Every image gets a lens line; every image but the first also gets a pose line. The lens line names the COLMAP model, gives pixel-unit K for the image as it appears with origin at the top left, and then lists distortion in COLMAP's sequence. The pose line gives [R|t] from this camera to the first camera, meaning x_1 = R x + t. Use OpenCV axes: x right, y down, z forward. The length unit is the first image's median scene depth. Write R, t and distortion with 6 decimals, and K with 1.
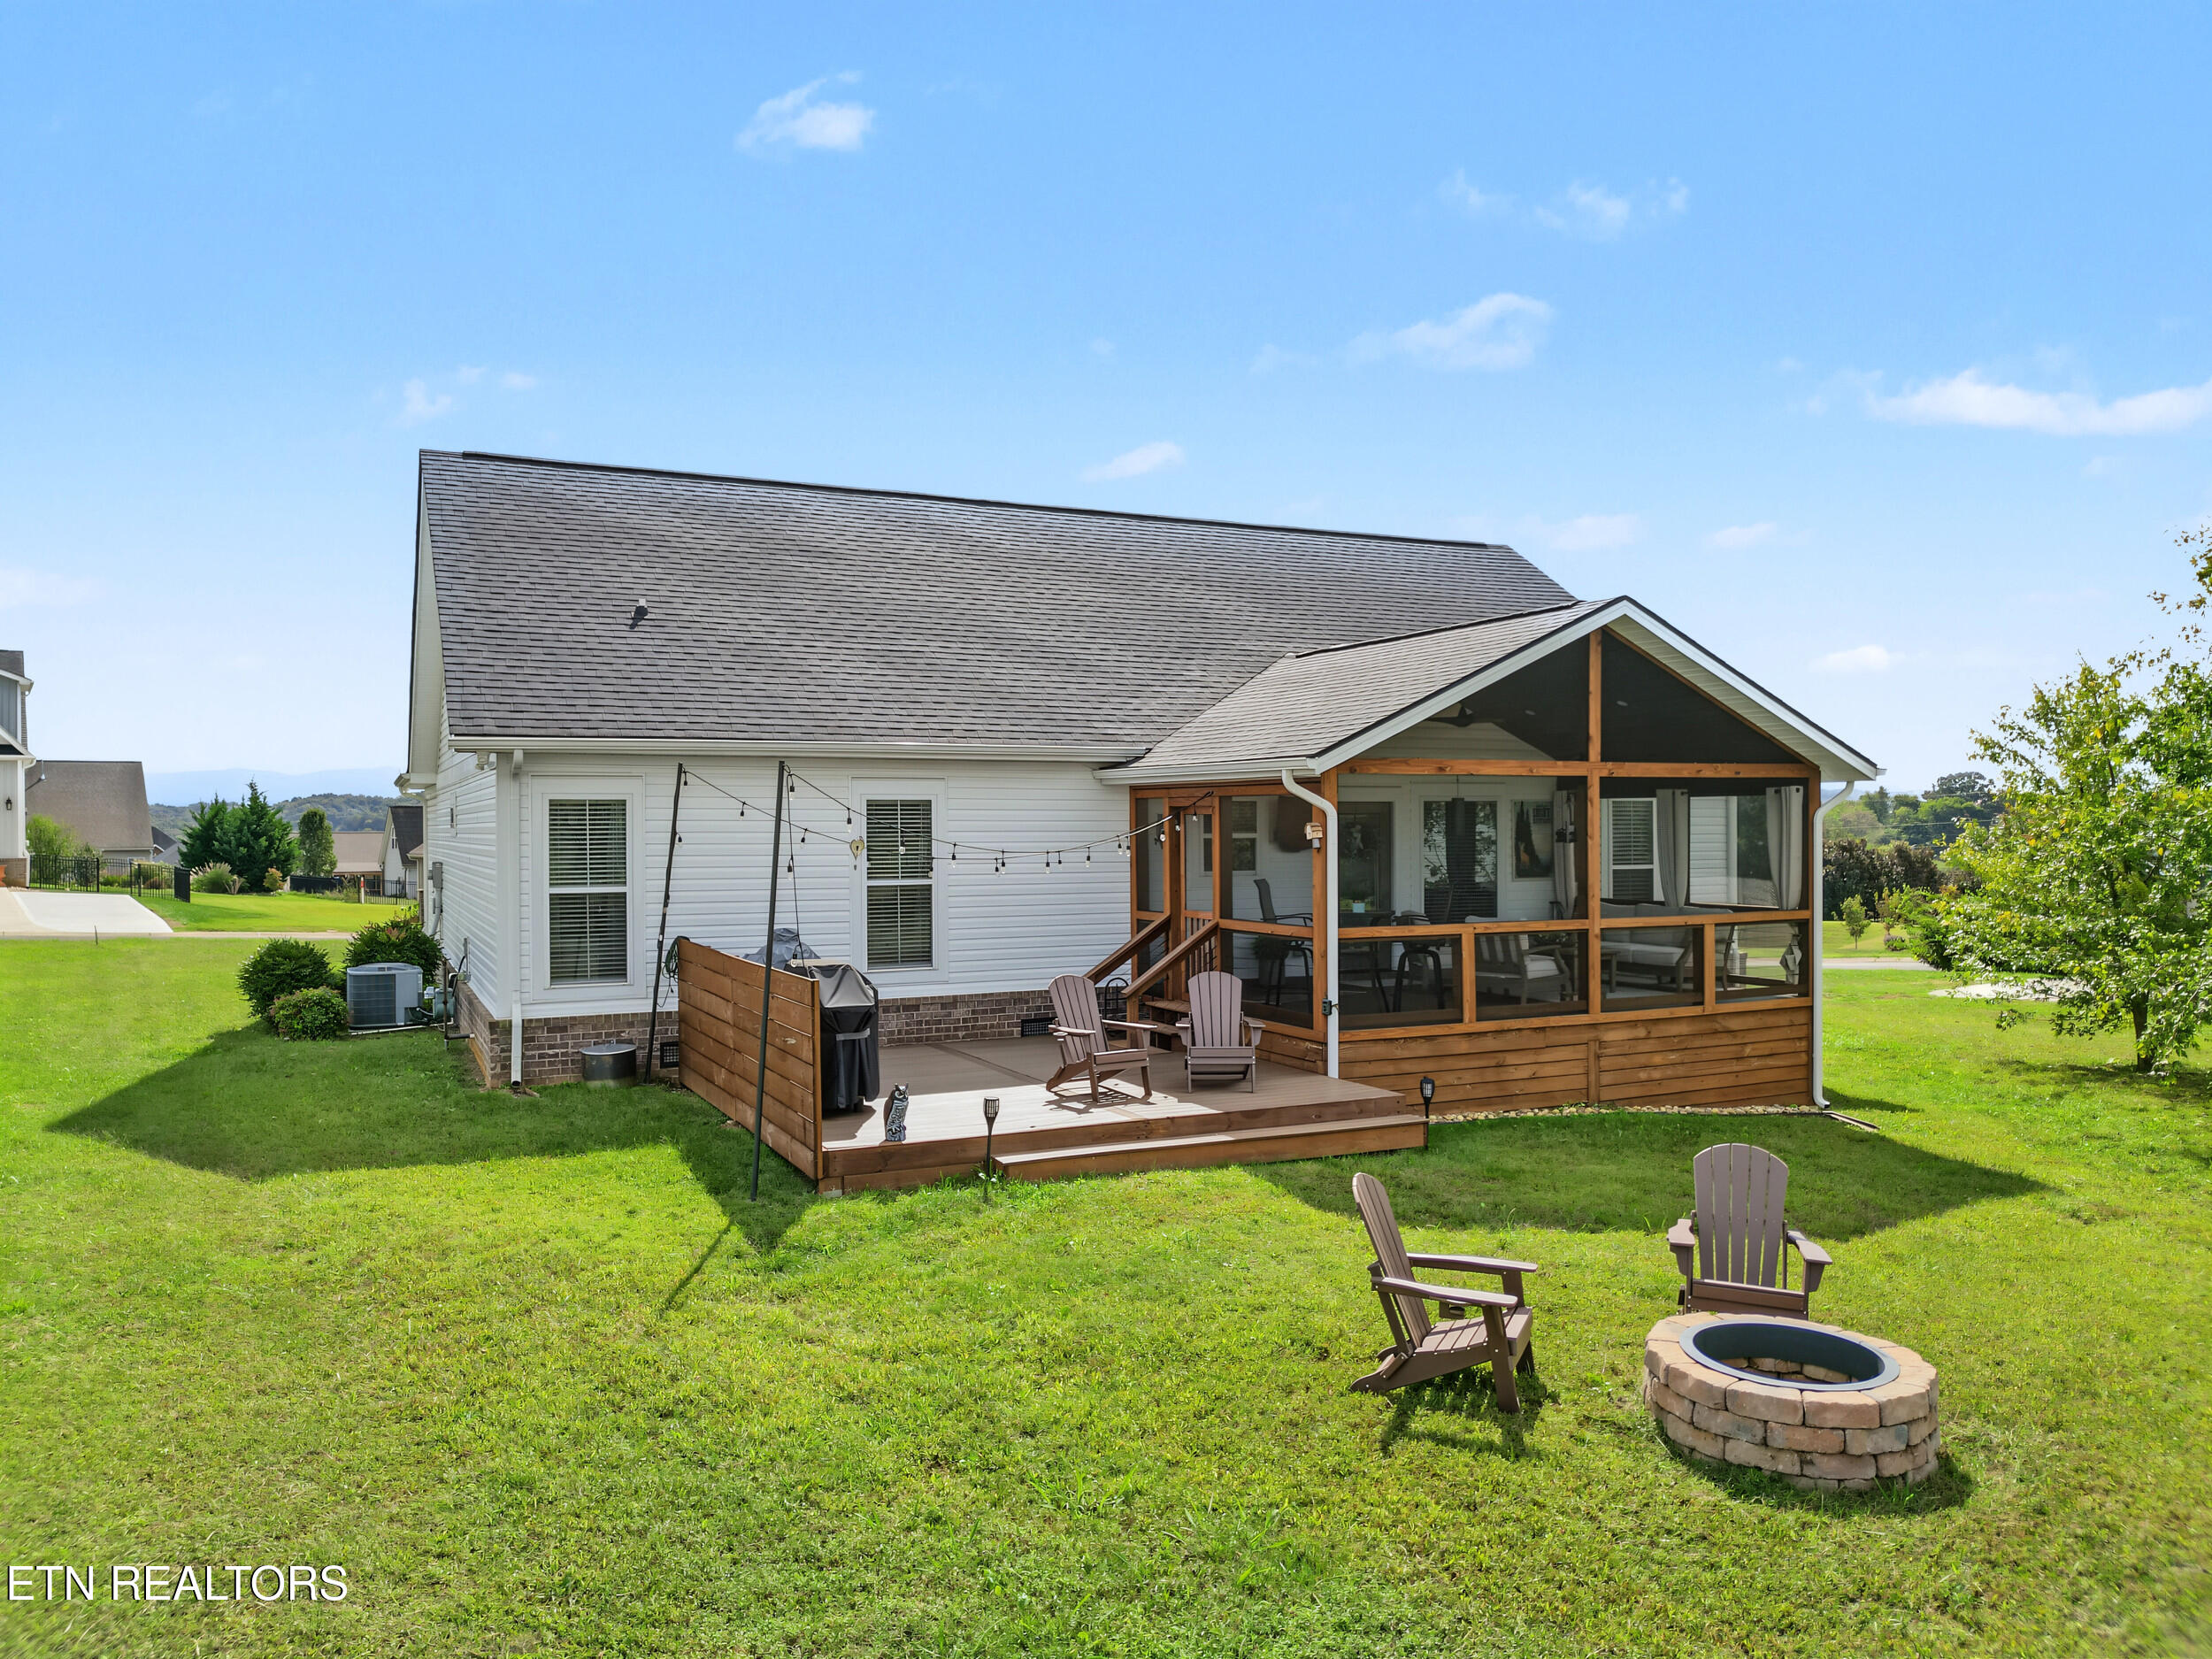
lens RADIAL K [[1596.2, 0, 1106.0], [0, 1596.2, 829.5], [0, 0, 1]] dist [0.062725, -0.139851]
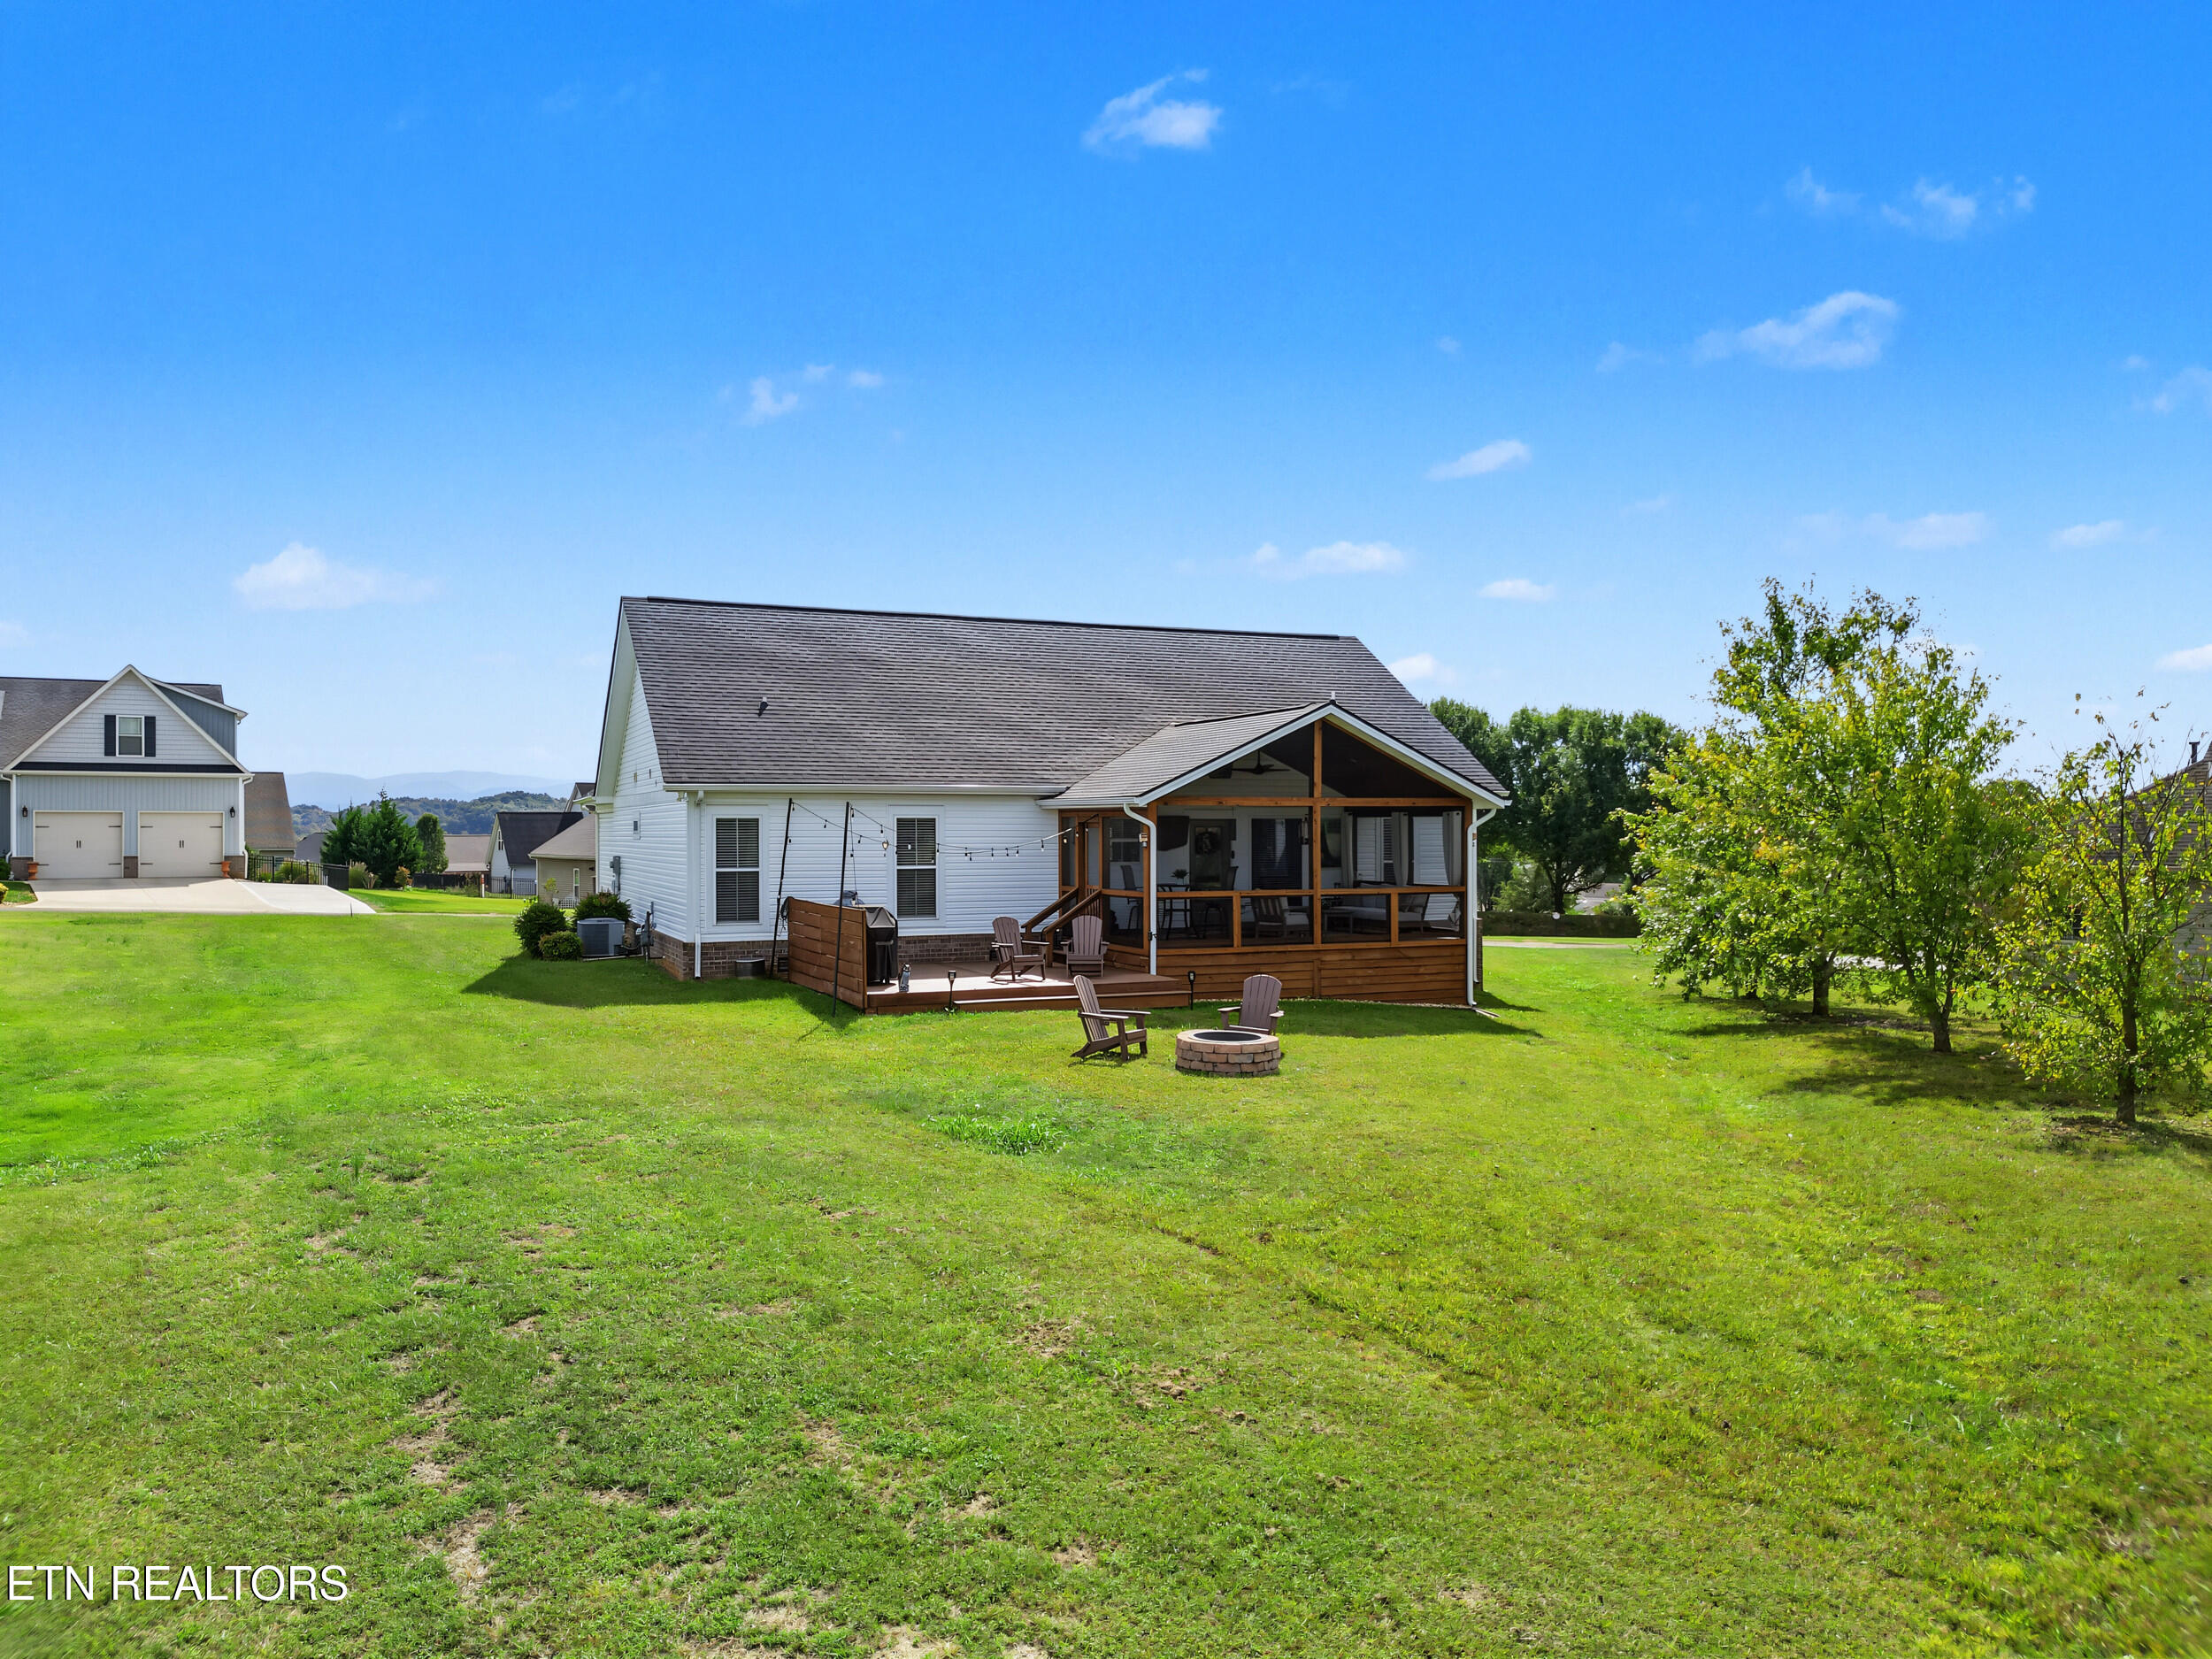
lens RADIAL K [[1596.2, 0, 1106.0], [0, 1596.2, 829.5], [0, 0, 1]] dist [0.062725, -0.139851]
pose [[0.999285, 0.003364, -0.037654, 0.139133], [-0.003487, 0.999989, -0.003198, -0.001968], [0.037643, 0.003327, 0.999286, -0.701975]]
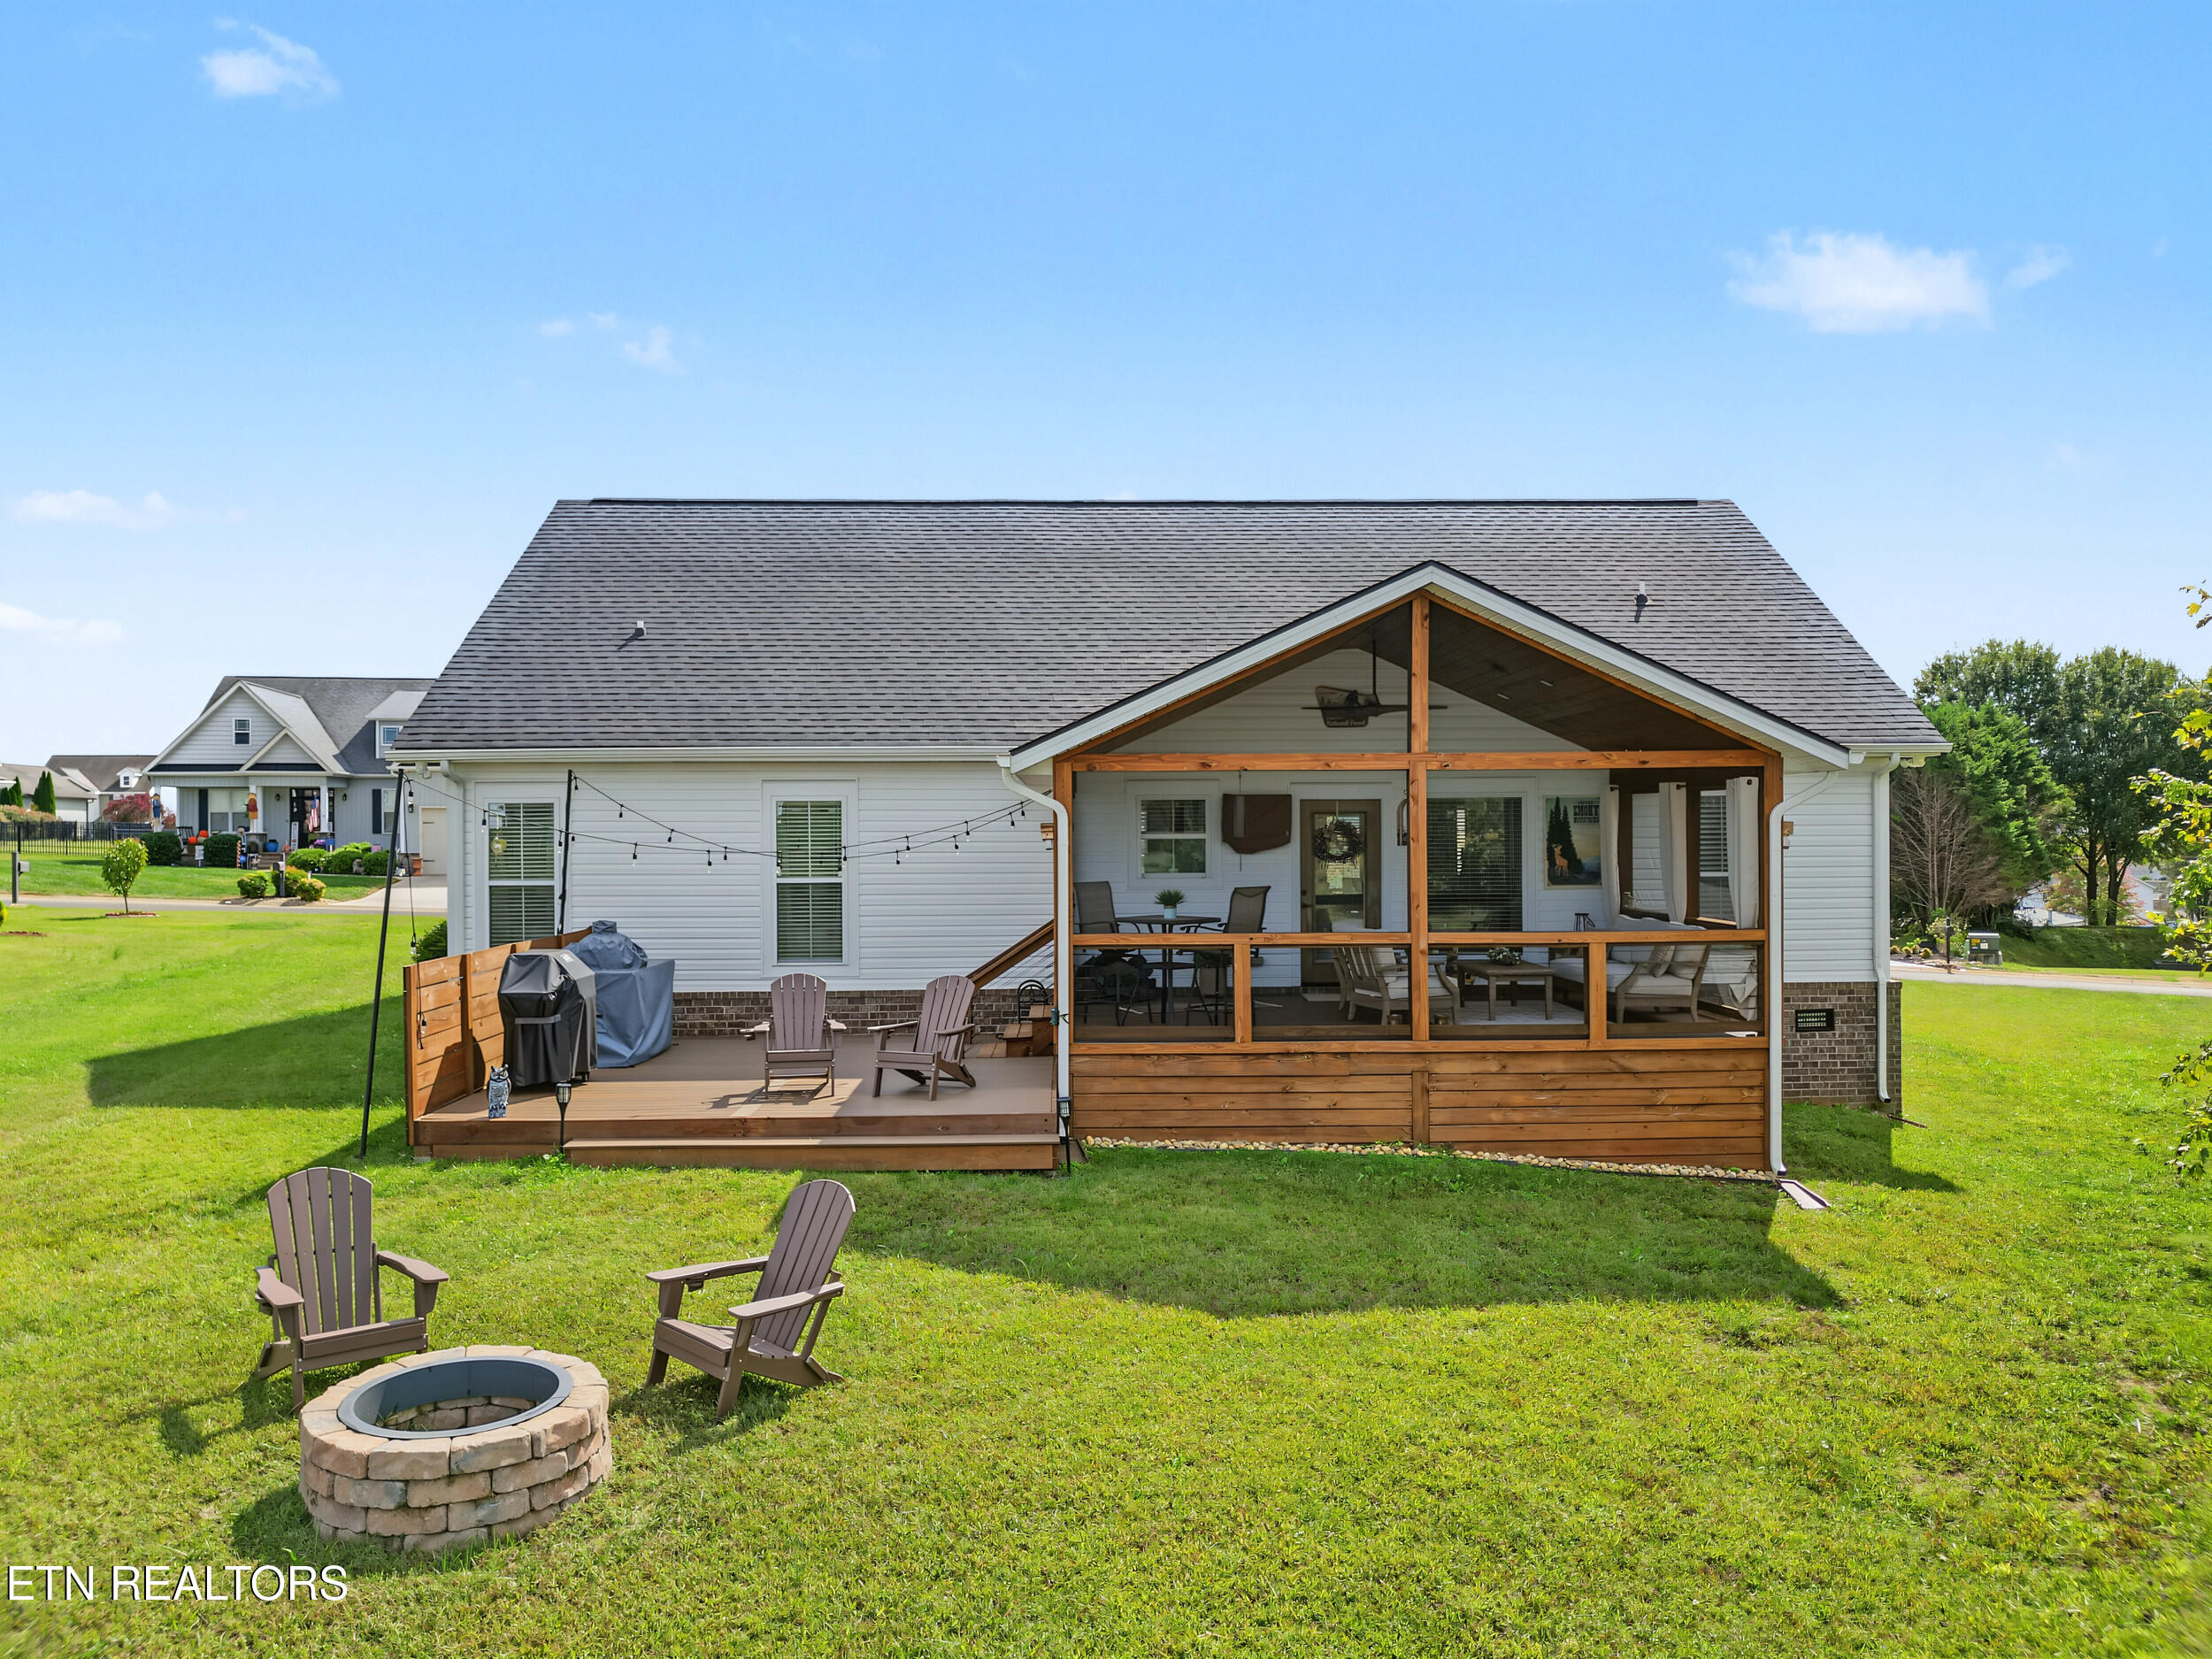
lens RADIAL K [[1596.2, 0, 1106.0], [0, 1596.2, 829.5], [0, 0, 1]] dist [0.062725, -0.139851]
pose [[0.912160, 0.001086, -0.409833, 0.493909], [-0.000758, 0.999999, 0.000964, -0.001109], [0.409834, -0.000569, 0.912160, 0.130997]]
